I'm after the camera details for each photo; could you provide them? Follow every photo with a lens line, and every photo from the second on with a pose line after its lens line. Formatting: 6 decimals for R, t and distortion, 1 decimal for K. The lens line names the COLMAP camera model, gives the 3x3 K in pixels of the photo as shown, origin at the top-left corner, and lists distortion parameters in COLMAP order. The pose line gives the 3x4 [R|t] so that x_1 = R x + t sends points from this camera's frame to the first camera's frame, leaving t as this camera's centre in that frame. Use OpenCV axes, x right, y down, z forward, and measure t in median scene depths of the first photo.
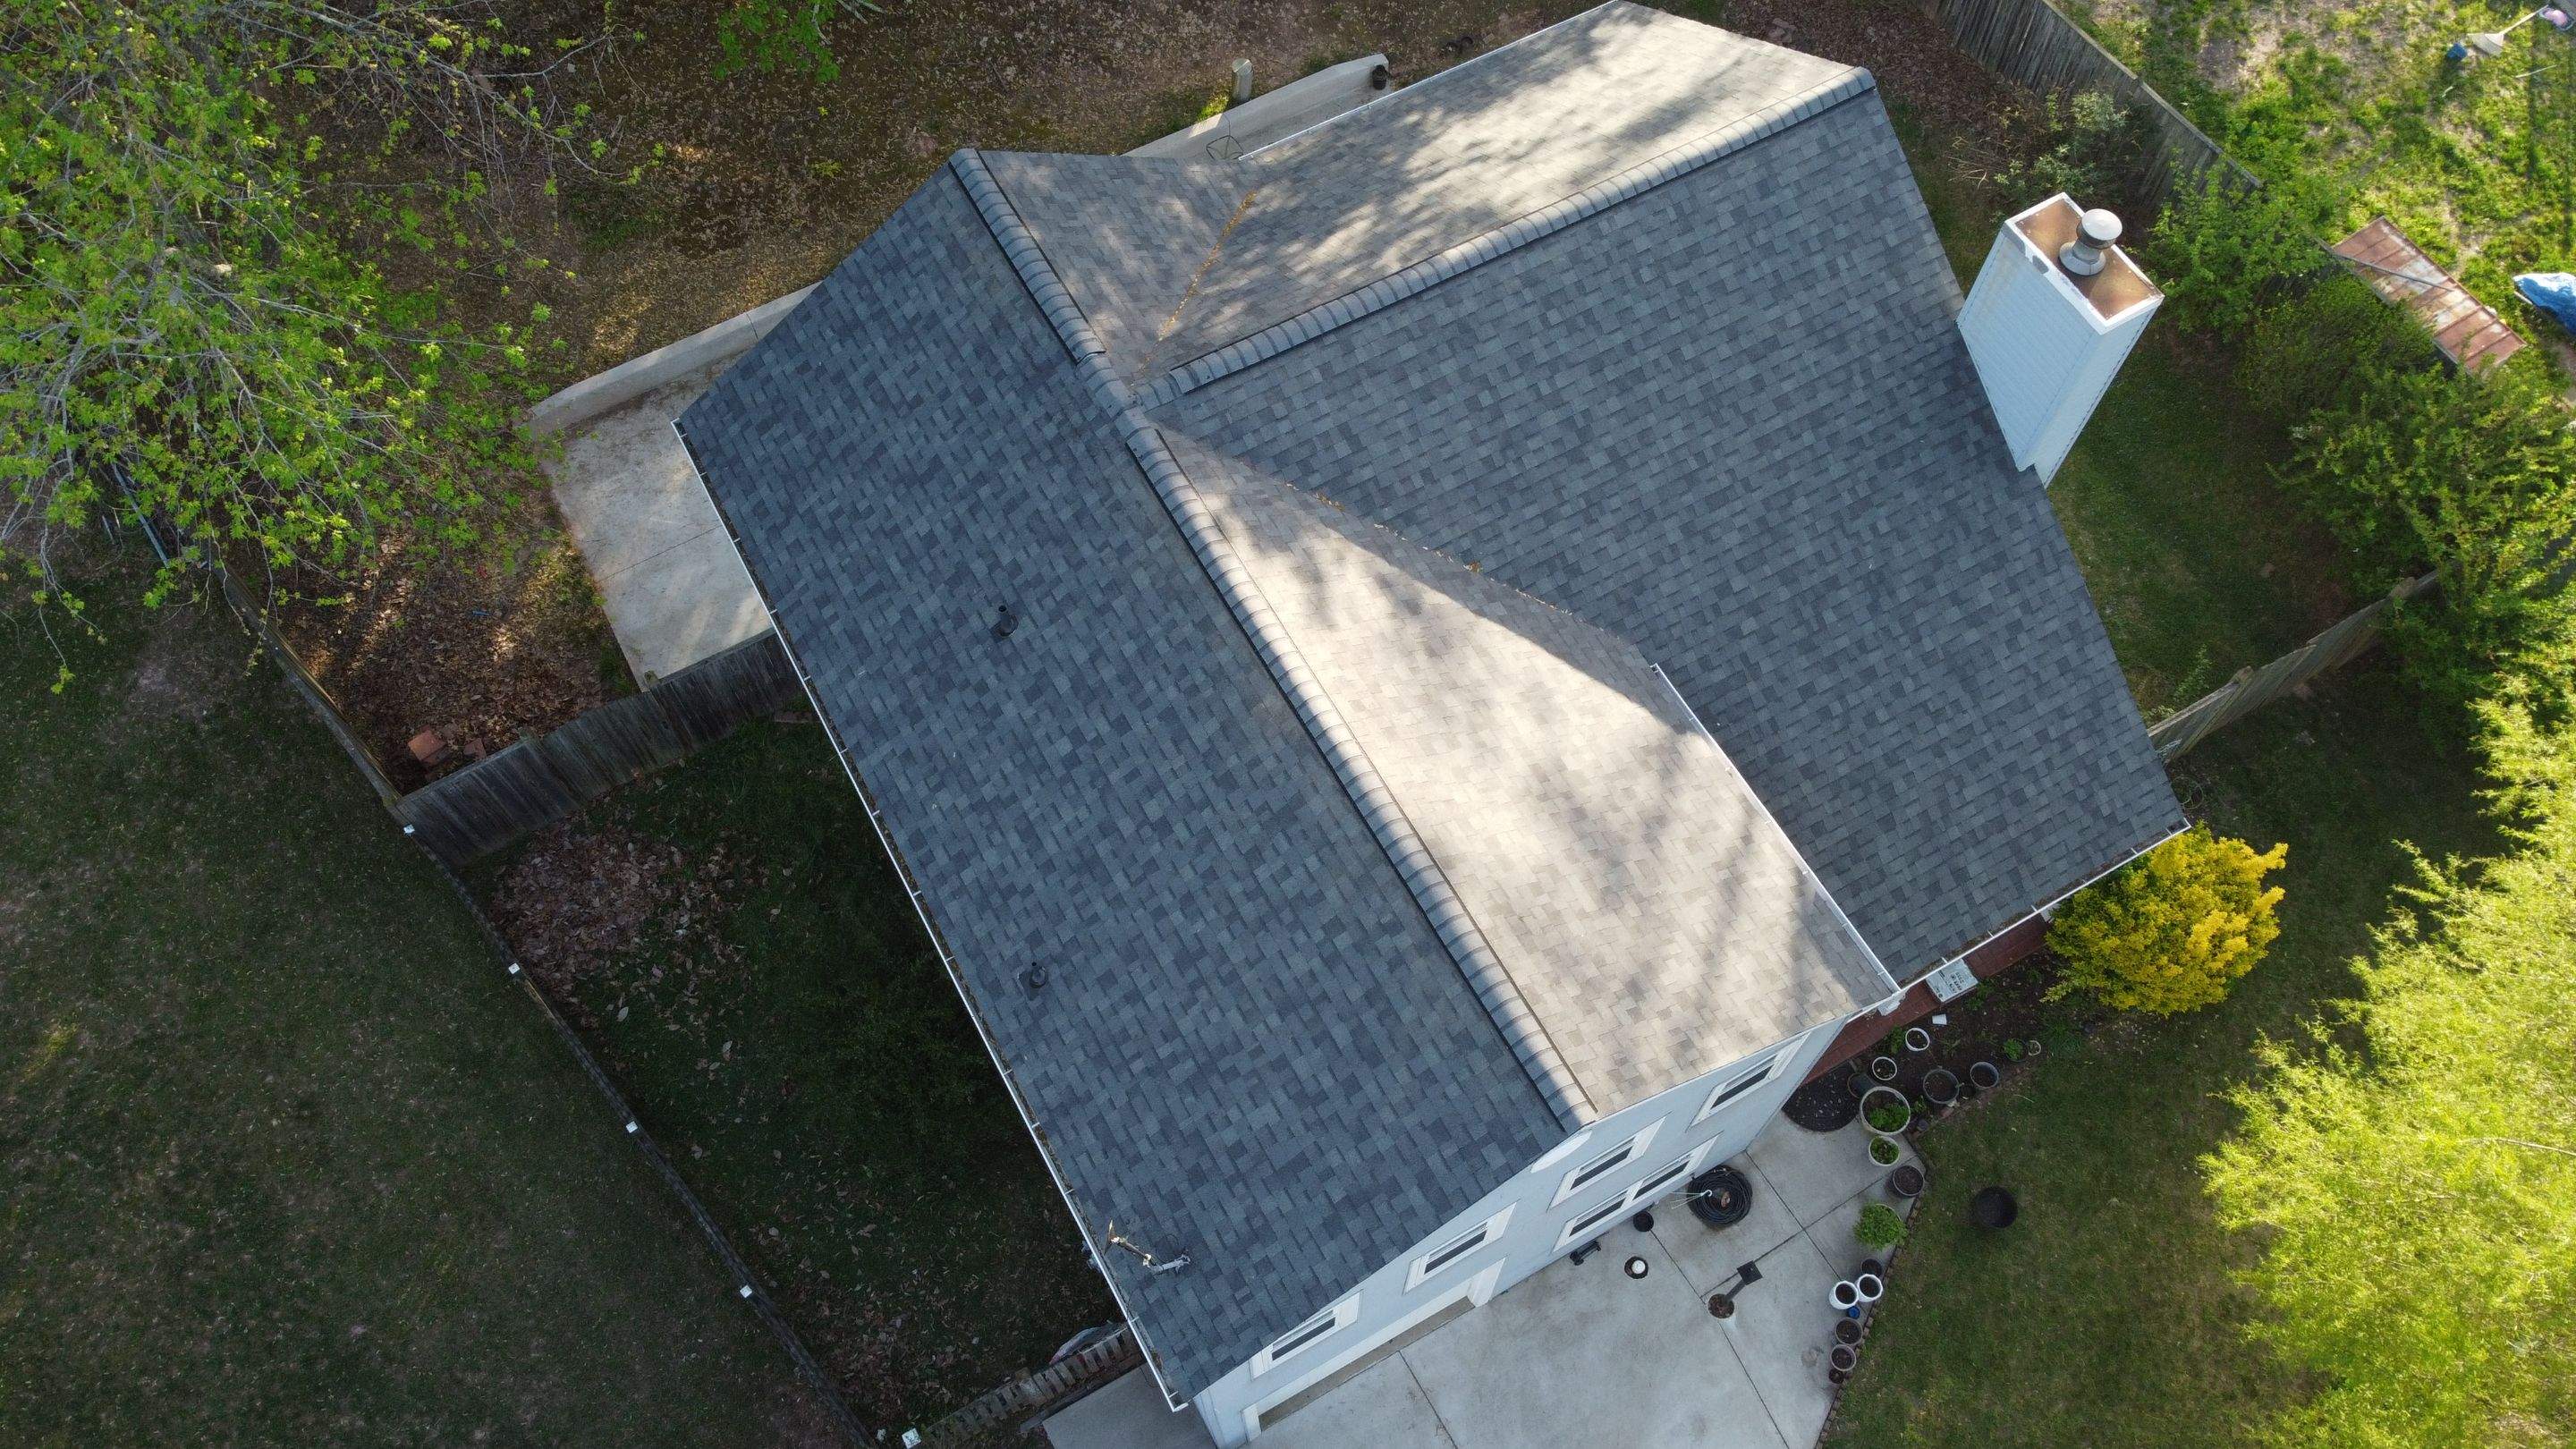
lens RADIAL K [[1943.6, 0, 1283.8], [0, 1943.6, 725.1], [0, 0, 1]] dist [-0.010464, 0.010388]
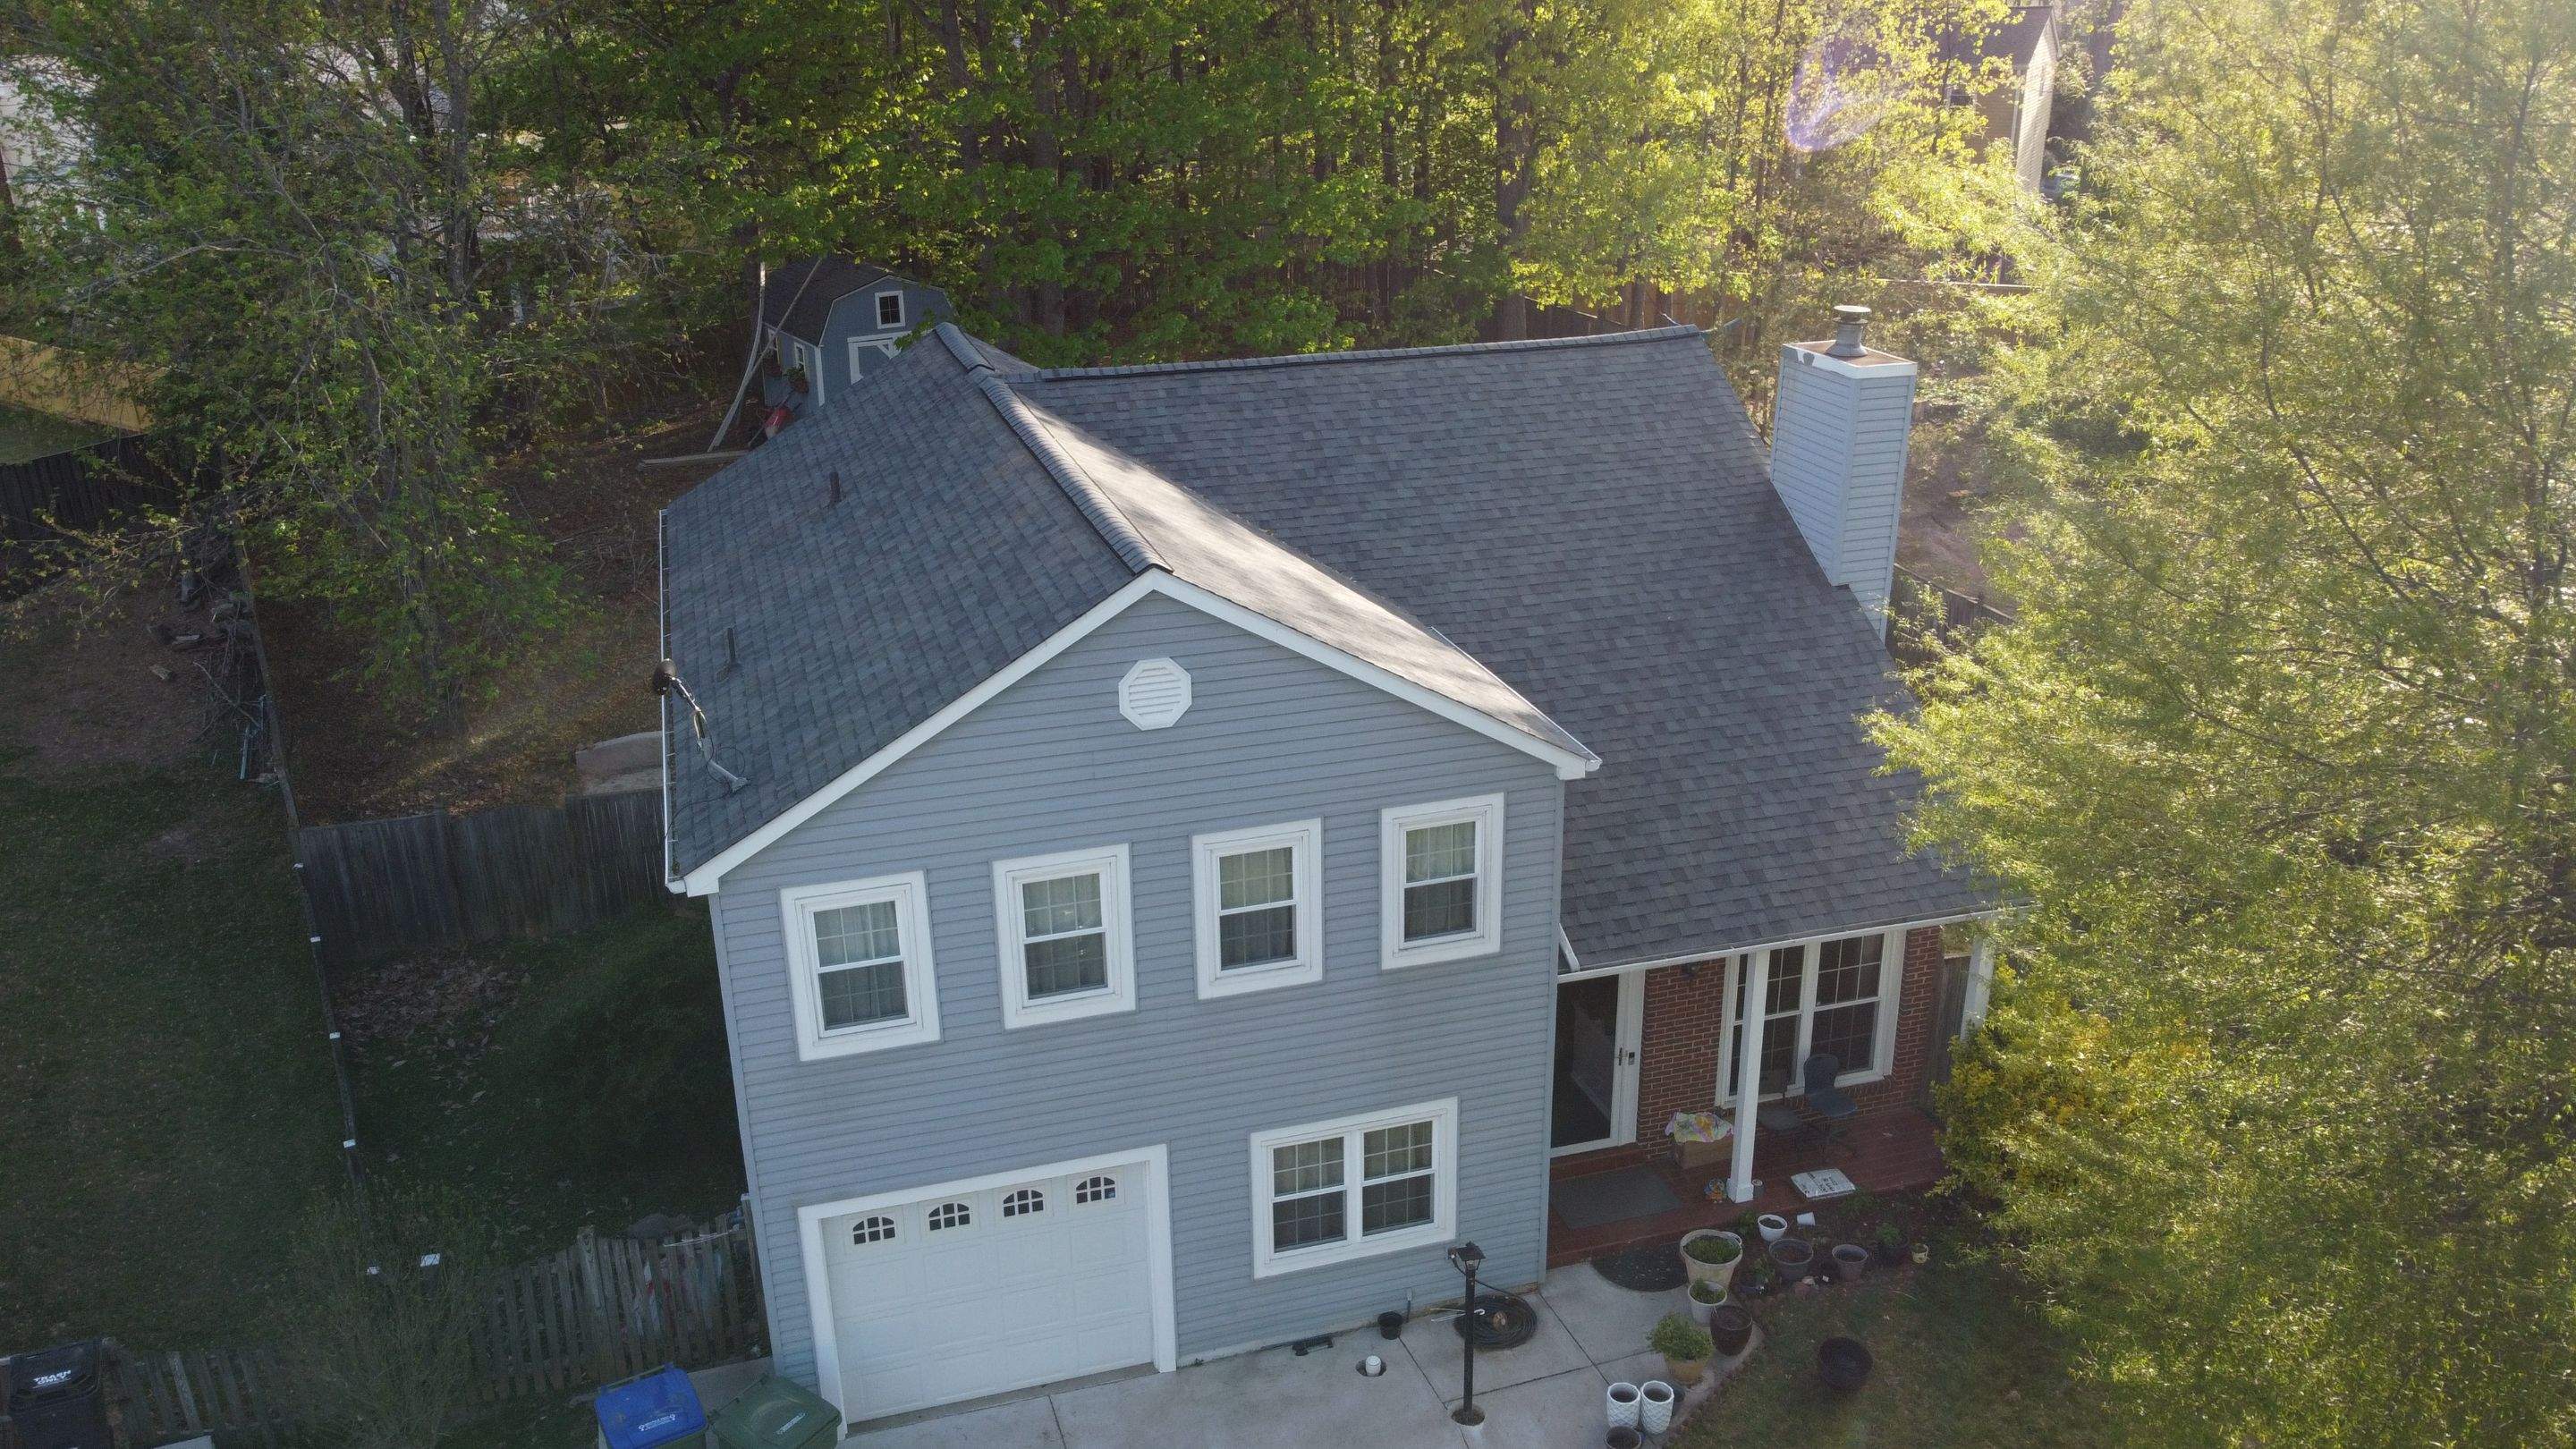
lens RADIAL K [[1943.6, 0, 1288.4], [0, 1943.6, 738.4], [0, 0, 1]] dist [-0.010464, 0.010388]
pose [[0.977387, 0.071880, -0.198867, 0.313561], [-0.185242, 0.744604, -0.641288, 0.656225], [0.101981, 0.663624, 0.741082, 0.265260]]
